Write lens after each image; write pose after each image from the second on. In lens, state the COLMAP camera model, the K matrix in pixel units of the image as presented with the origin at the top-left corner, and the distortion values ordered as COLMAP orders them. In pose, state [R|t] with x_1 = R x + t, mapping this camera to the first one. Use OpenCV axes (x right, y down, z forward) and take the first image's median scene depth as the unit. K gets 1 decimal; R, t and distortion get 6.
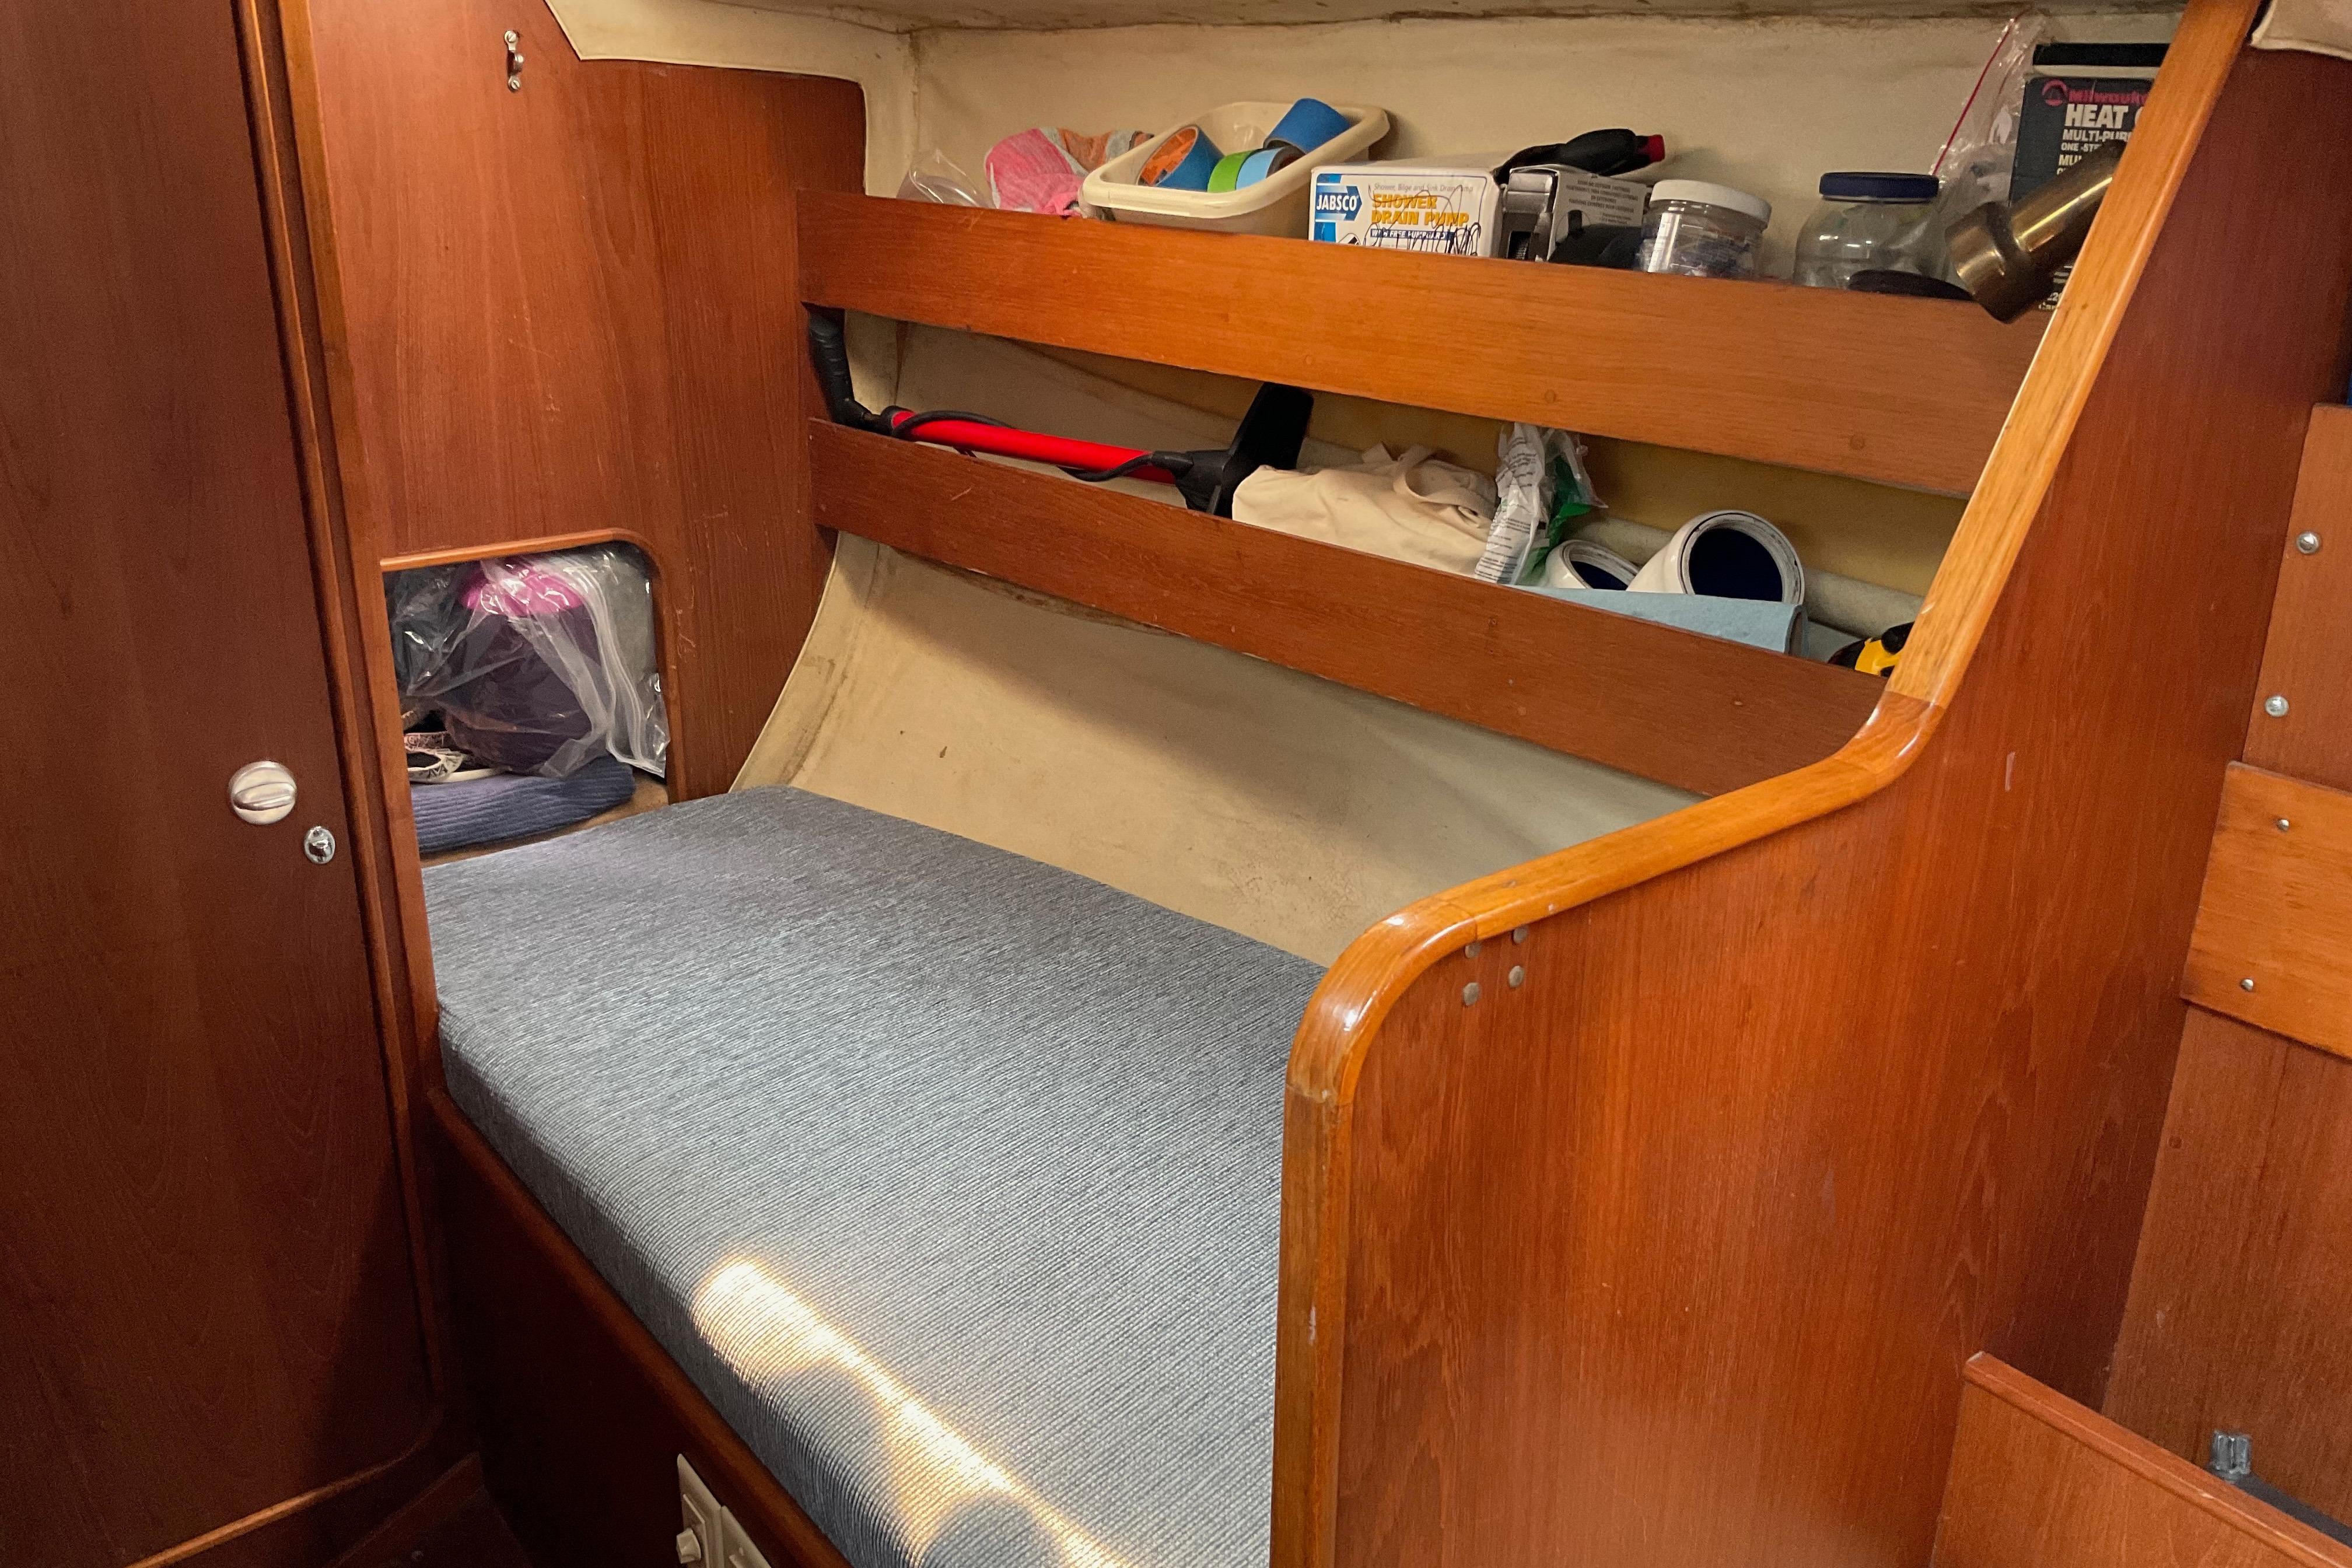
lens RADIAL K [[1893.7, 0, 1176.0], [0, 1893.7, 784.0], [0, 0, 1]] dist [0.111170, -0.209652]
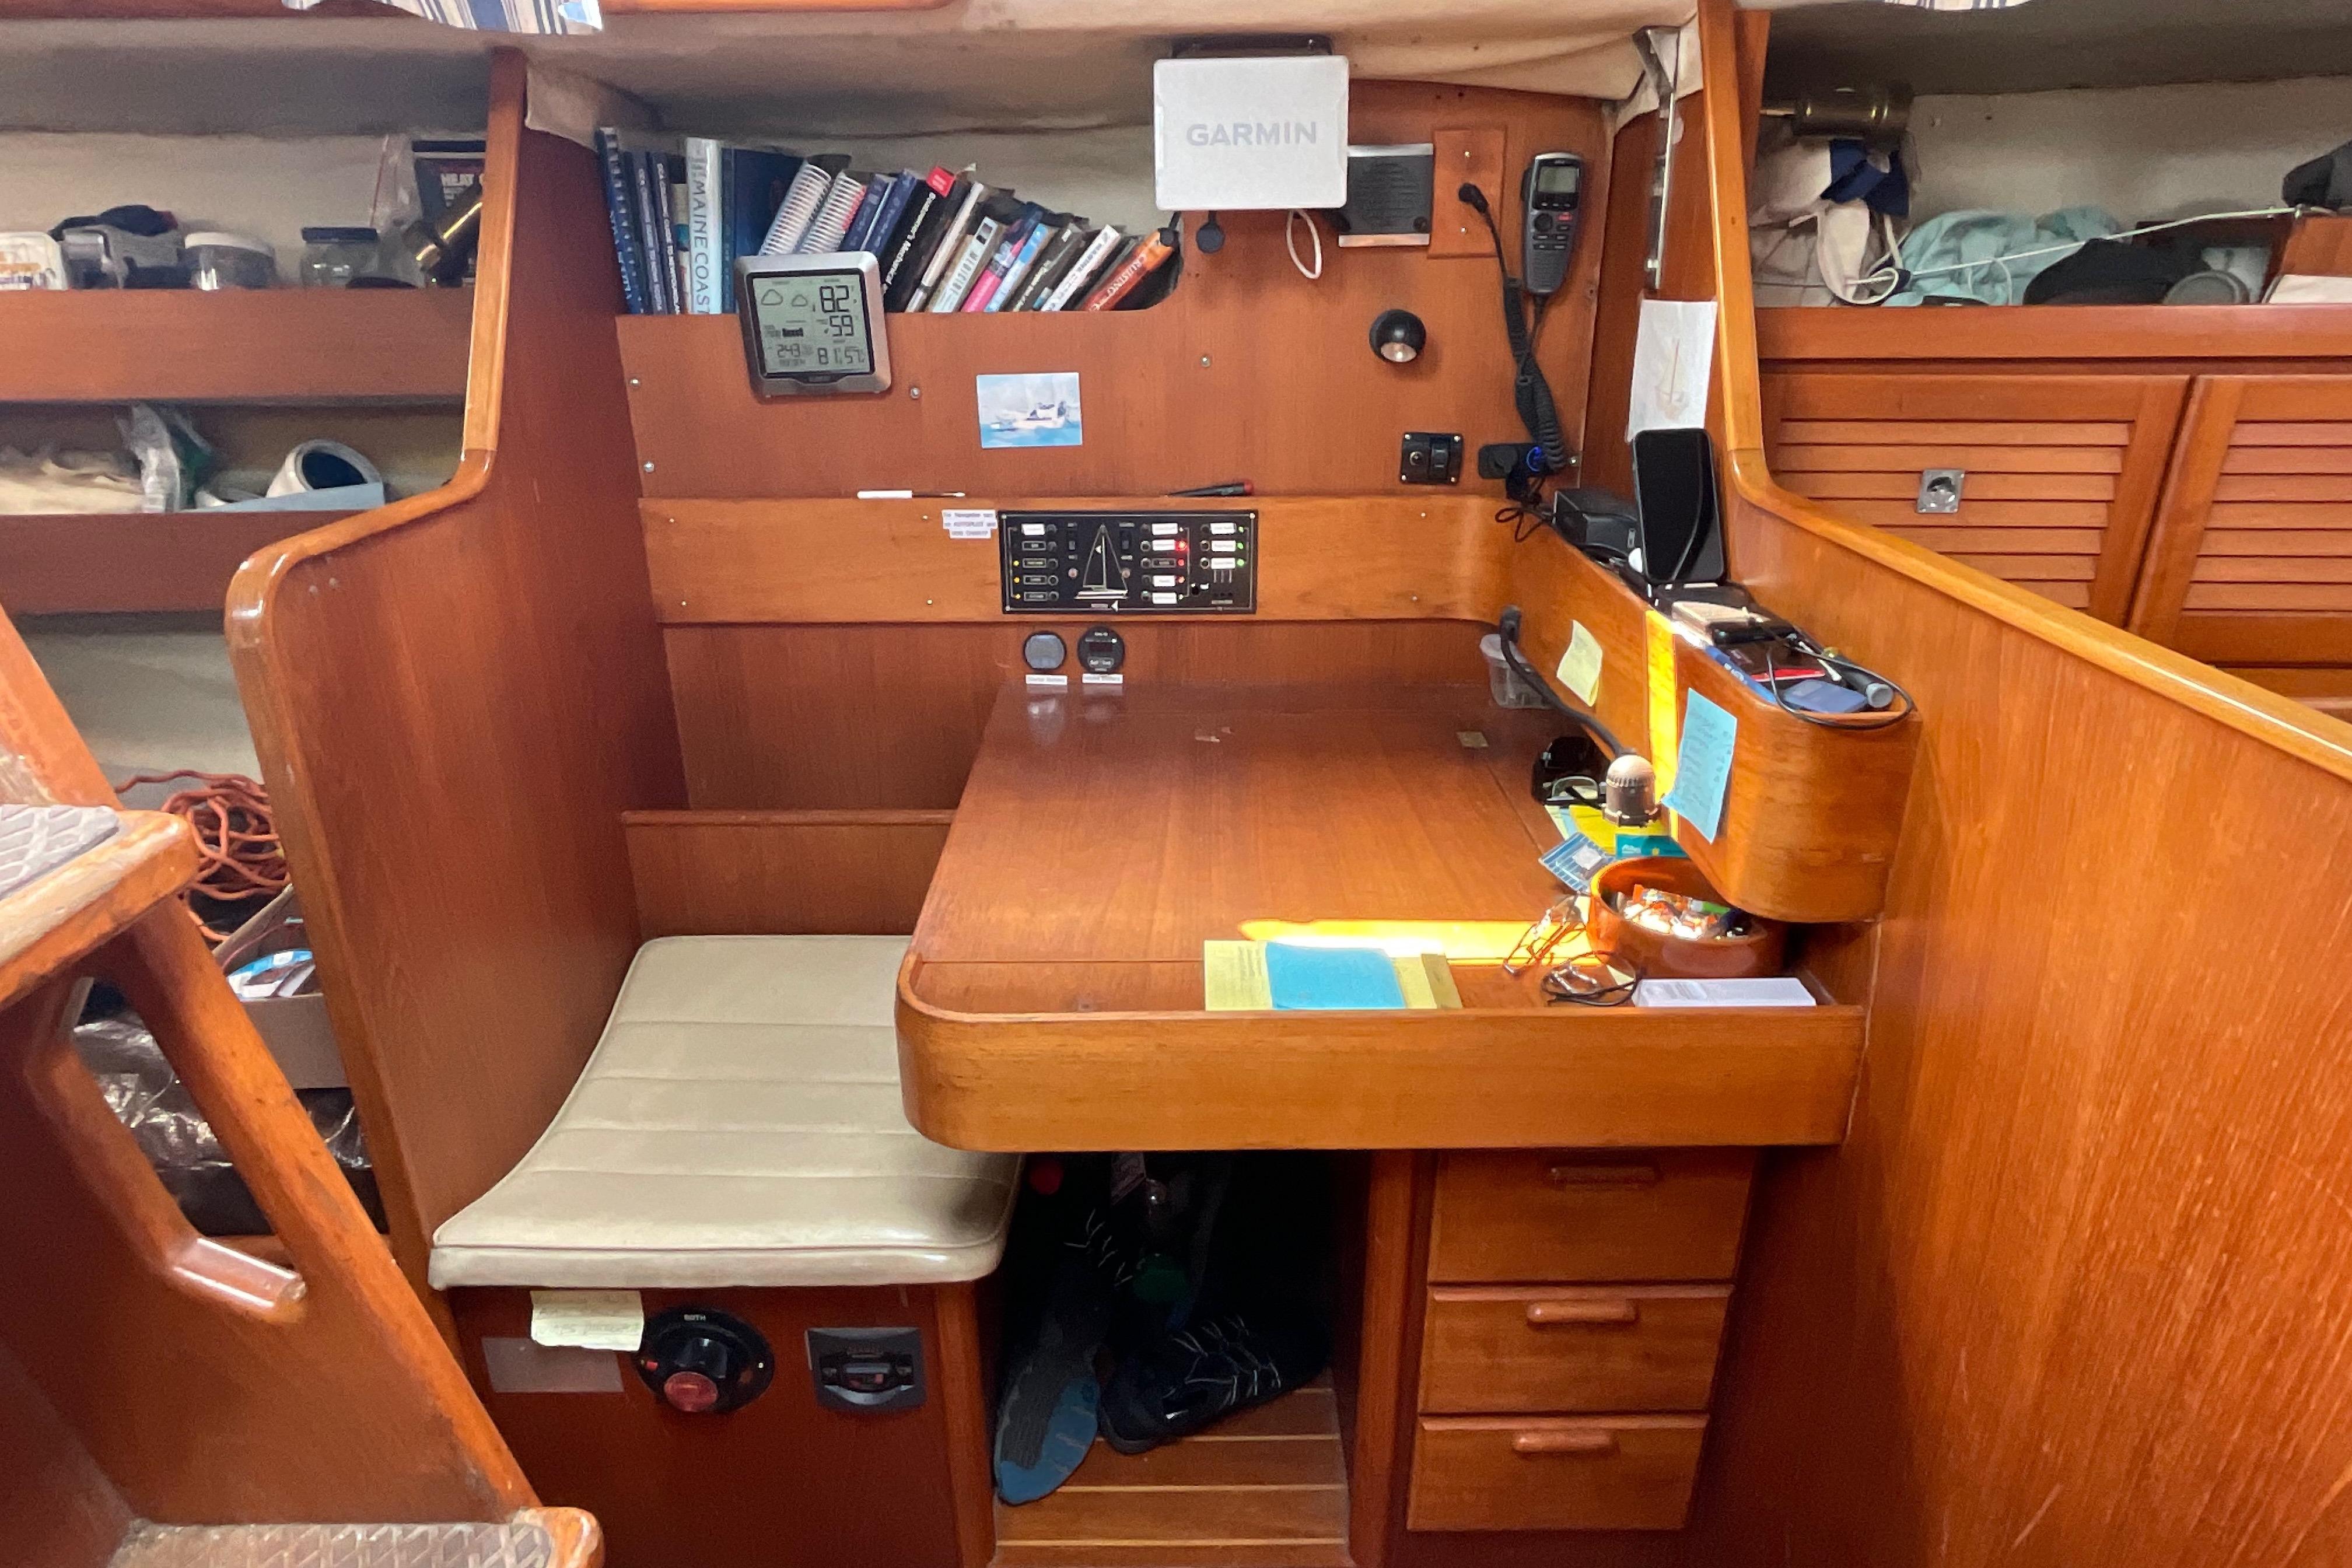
lens RADIAL K [[1379.2, 0, 1190.1], [0, 1379.2, 807.3], [0, 0, 1]] dist [0.002233, 0.000865]
pose [[0.619532, -0.303690, 0.723846, -0.199369], [0.286054, 0.946066, 0.152092, 0.190094], [-0.730995, 0.112833, 0.672990, -0.304957]]
